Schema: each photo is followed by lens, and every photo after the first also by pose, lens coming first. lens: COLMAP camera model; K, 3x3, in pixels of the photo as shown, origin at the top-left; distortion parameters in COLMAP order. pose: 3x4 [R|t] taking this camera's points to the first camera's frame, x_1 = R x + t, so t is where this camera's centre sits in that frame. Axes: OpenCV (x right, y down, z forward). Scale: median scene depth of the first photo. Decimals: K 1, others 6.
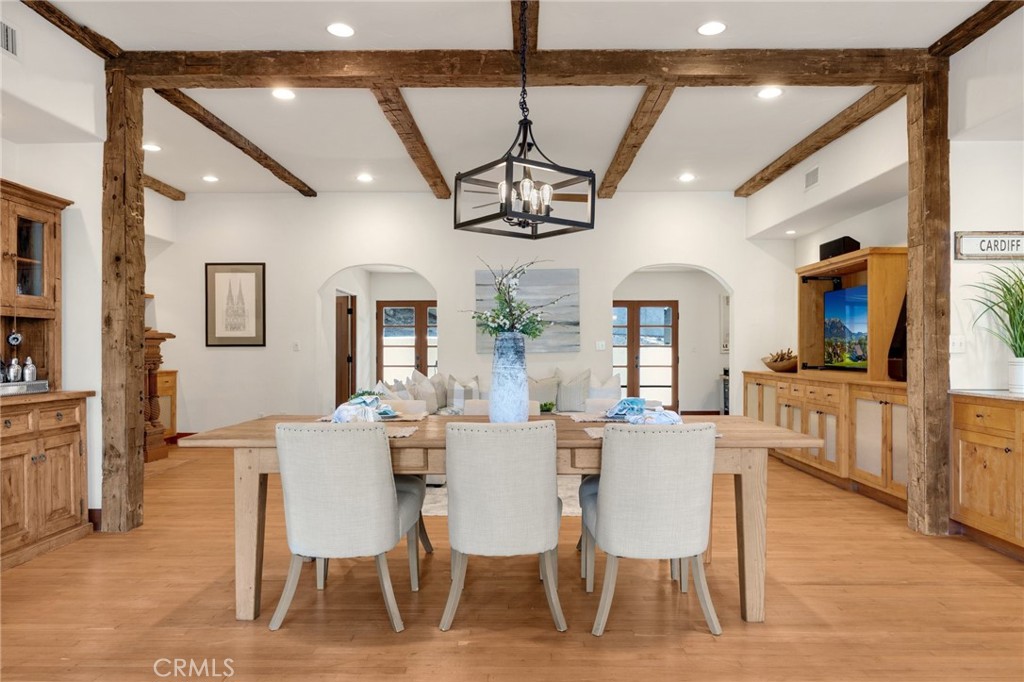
lens RADIAL K [[690.2, 0, 515.5], [0, 690.2, 343.3], [0, 0, 1]] dist [0.003459, 0.001854]
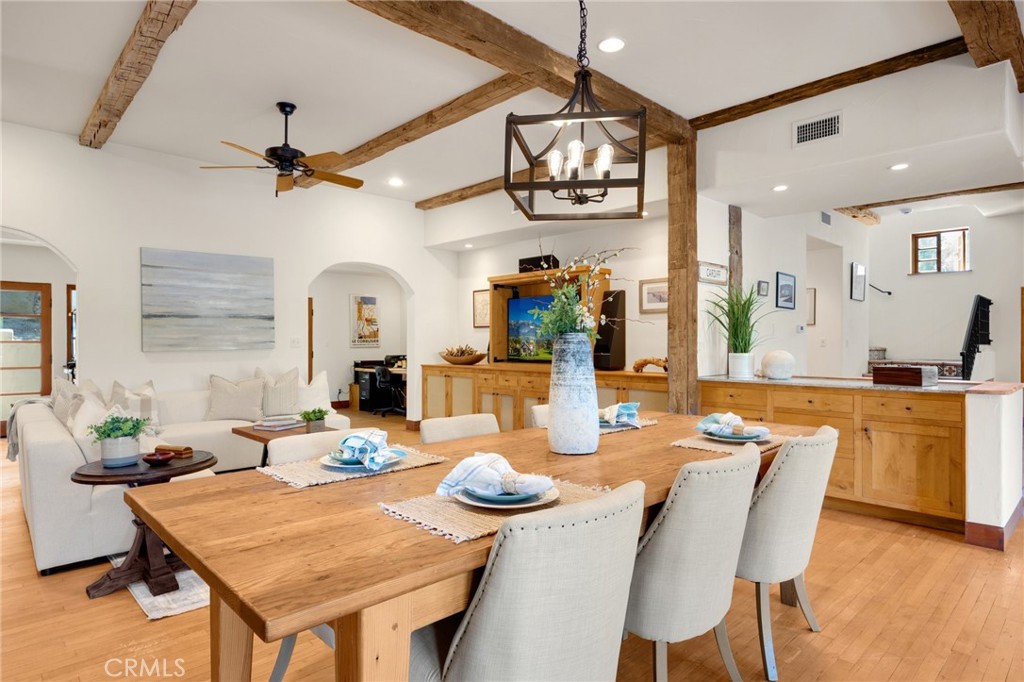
lens RADIAL K [[569.1, 0, 514.9], [0, 569.1, 341.2], [0, 0, 1]] dist [0.000632, -0.000043]
pose [[0.713618, 0.000230, 0.700535, -0.246151], [-0.005550, 0.999970, 0.005326, -0.004454], [-0.700513, -0.007688, 0.713598, 0.275715]]
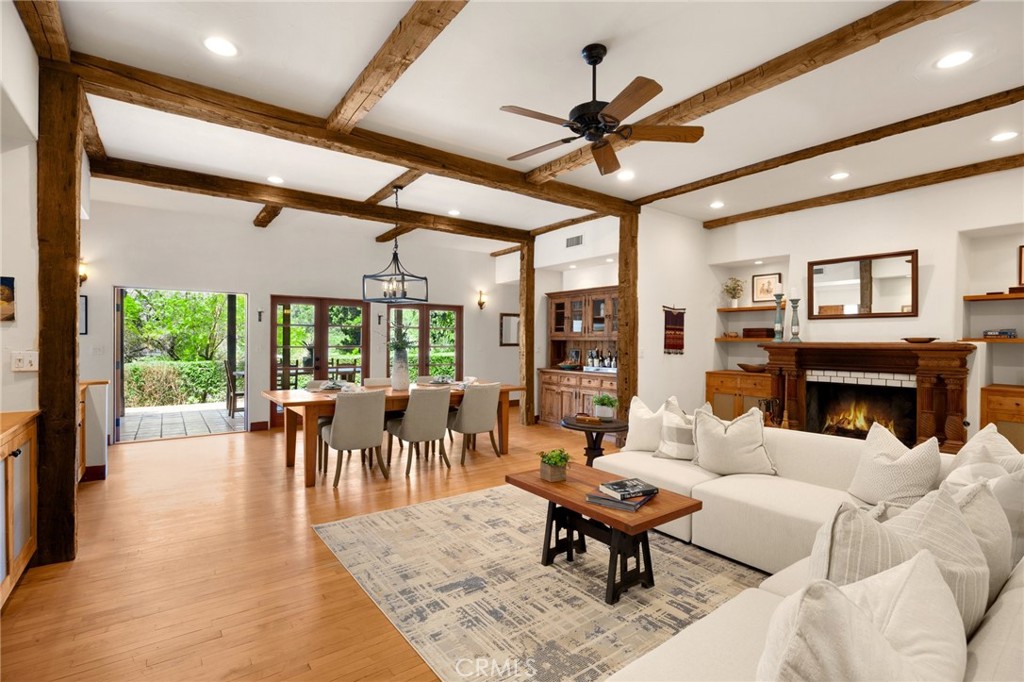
lens RADIAL K [[478.0, 0, 515.4], [0, 478.0, 343.2], [0, 0, 1]] dist [-0.013586, 0.000174]
pose [[-0.793810, -0.004991, -0.608146, 0.310640], [-0.003079, 0.999986, -0.004187, -0.011728], [0.608158, -0.001451, -0.793814, 1.180834]]
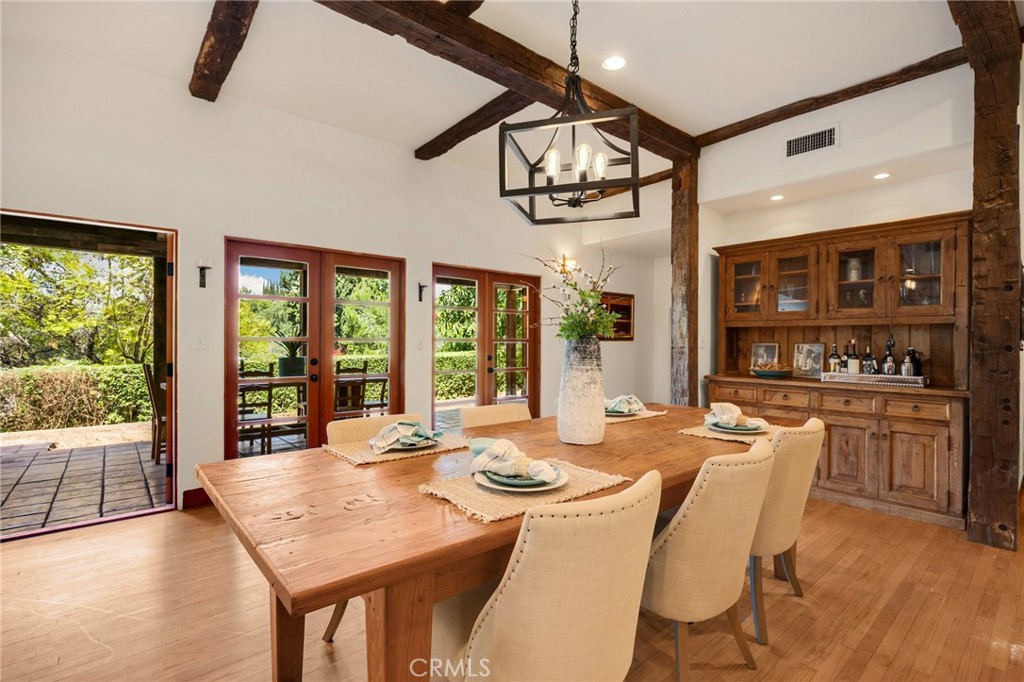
lens RADIAL K [[478.0, 0, 515.4], [0, 478.0, 343.2], [0, 0, 1]] dist [-0.013586, 0.000174]
pose [[-0.748055, -0.003993, -0.663625, 0.215585], [-0.000389, 0.999984, -0.005579, 0.000988], [0.663636, -0.003915, -0.748045, 0.661372]]
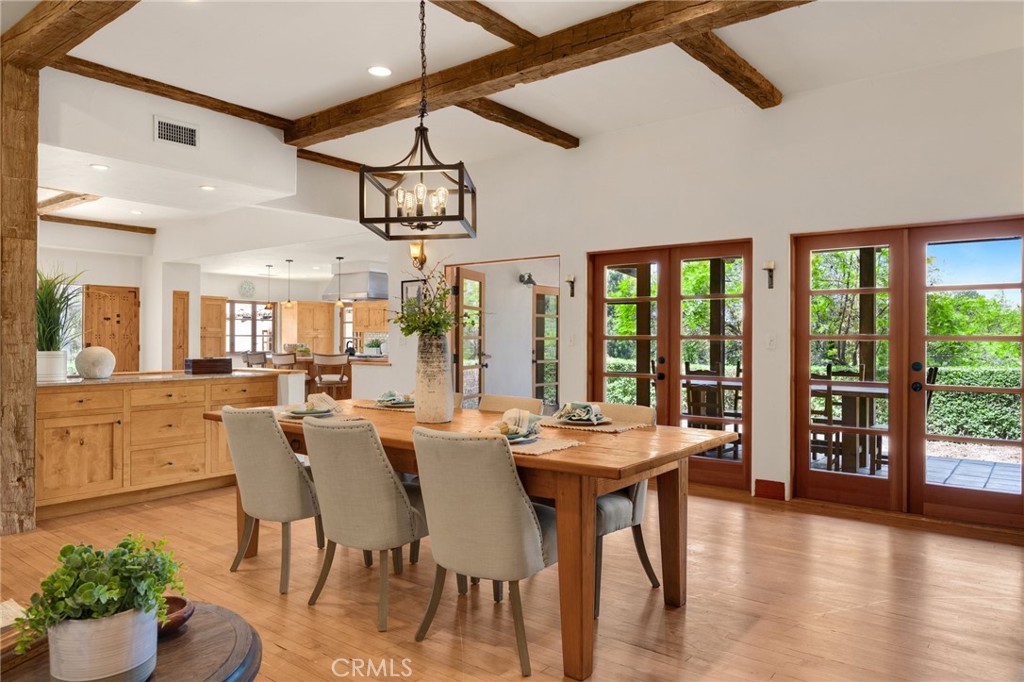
lens RADIAL K [[690.2, 0, 515.5], [0, 690.2, 343.3], [0, 0, 1]] dist [0.003459, 0.001854]
pose [[-0.797580, -0.007024, 0.603172, -0.348874], [-0.009163, 0.999958, -0.000472, 0.000755], [-0.603143, -0.005904, -0.797611, 0.837784]]
